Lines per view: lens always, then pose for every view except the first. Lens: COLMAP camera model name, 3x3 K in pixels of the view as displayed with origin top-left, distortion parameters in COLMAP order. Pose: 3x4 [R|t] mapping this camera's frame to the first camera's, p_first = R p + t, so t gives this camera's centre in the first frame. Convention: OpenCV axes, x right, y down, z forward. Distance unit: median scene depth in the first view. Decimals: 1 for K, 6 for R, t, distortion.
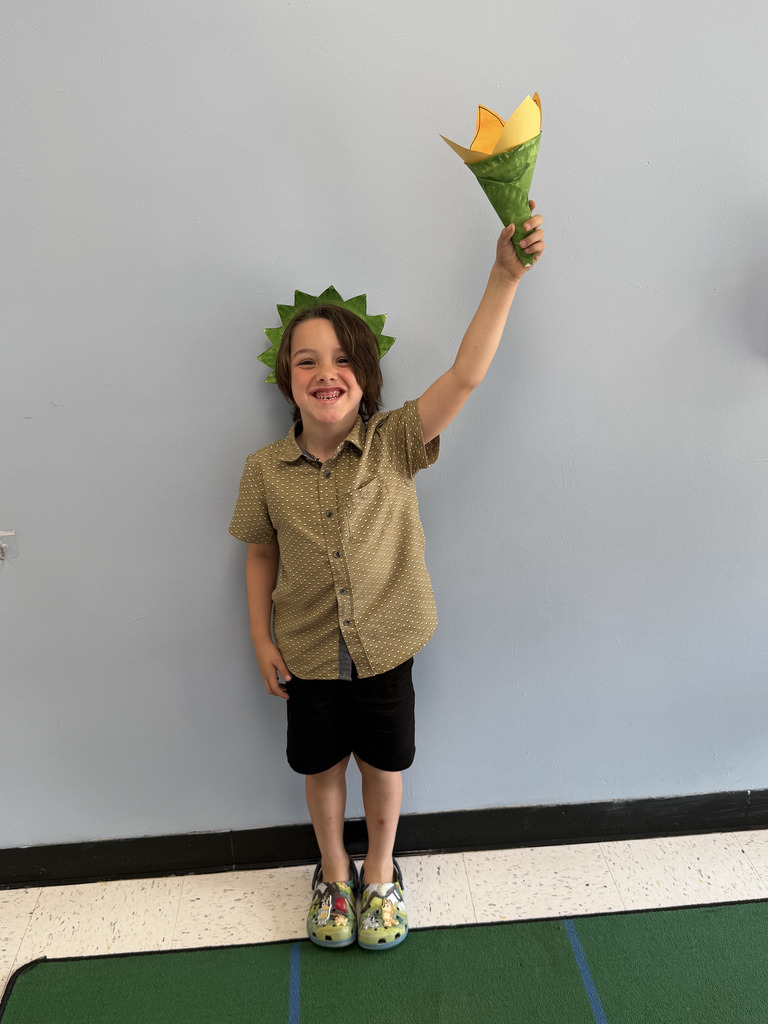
lens RADIAL K [[906.9, 0, 381.1], [0, 906.9, 512.7], [0, 0, 1]] dist [0.011307, -0.055516]
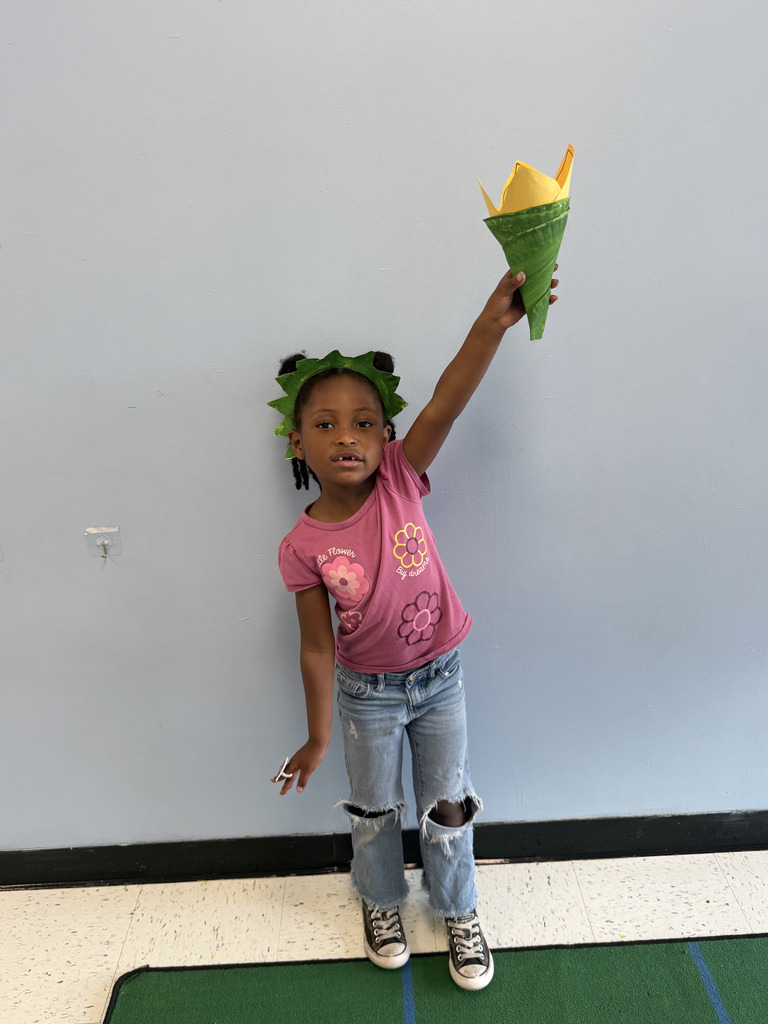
lens RADIAL K [[809.7, 0, 386.0], [0, 809.7, 511.5], [0, 0, 1]] dist [-0.021472, 0.000622]
pose [[0.999158, 0.013186, -0.038856, -0.082576], [-0.011814, 0.999306, 0.035336, -0.025839], [0.039295, -0.034848, 0.998620, 0.154493]]
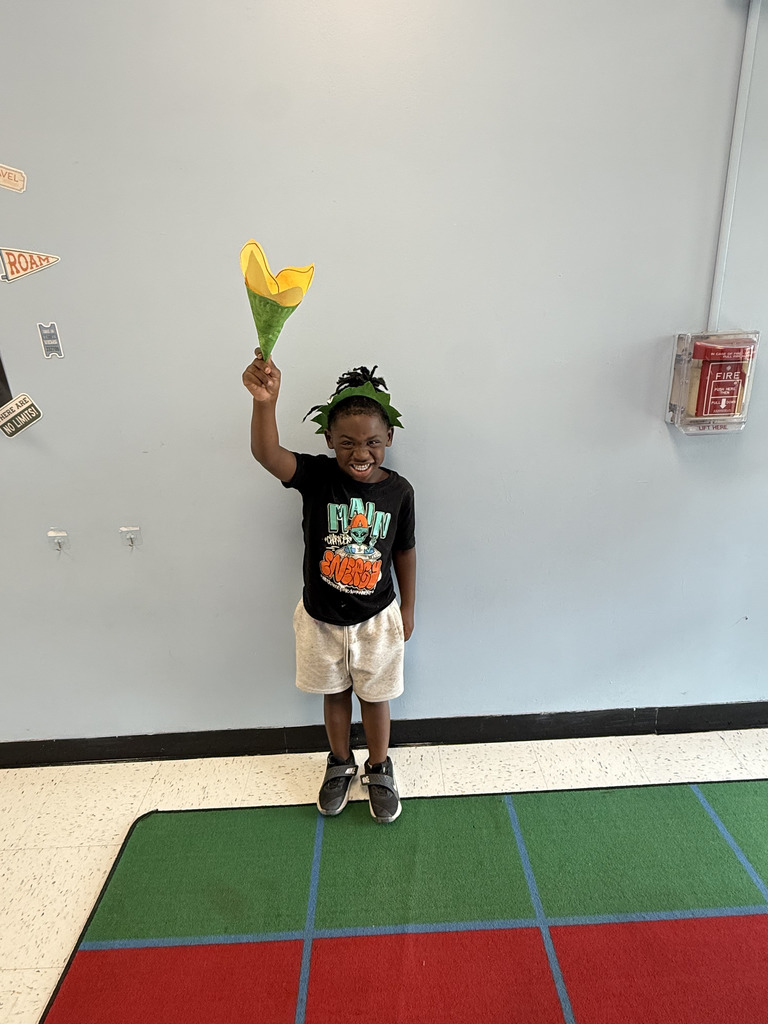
lens RADIAL K [[547.1, 0, 384.3], [0, 547.1, 512.4], [0, 0, 1]] dist [-0.016050, 0.003389]
pose [[0.998486, 0.004369, -0.054839, 0.050241], [-0.005423, 0.999803, -0.019073, 0.009452], [0.054745, 0.019341, 0.998313, 0.095897]]
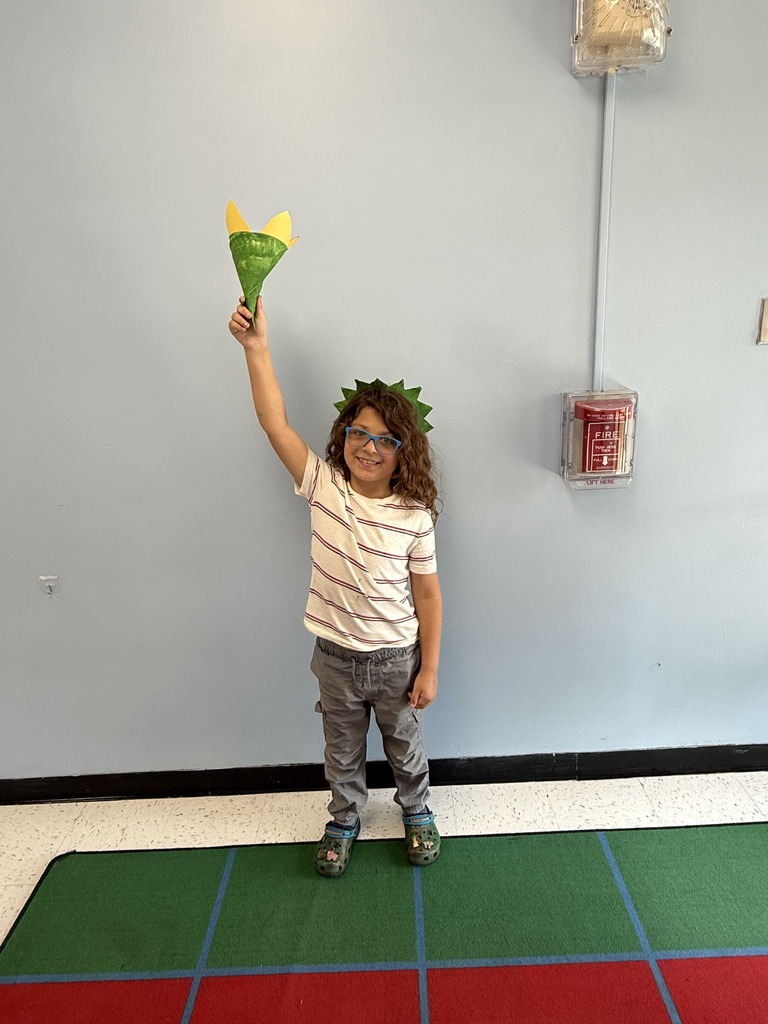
lens RADIAL K [[605.4, 0, 385.0], [0, 605.4, 507.2], [0, 0, 1]] dist [-0.020450, 0.006043]
pose [[0.996938, -0.000468, -0.078192, 0.219239], [-0.002650, 0.999205, -0.039772, -0.052458], [0.078148, 0.039857, 0.996145, -0.005156]]
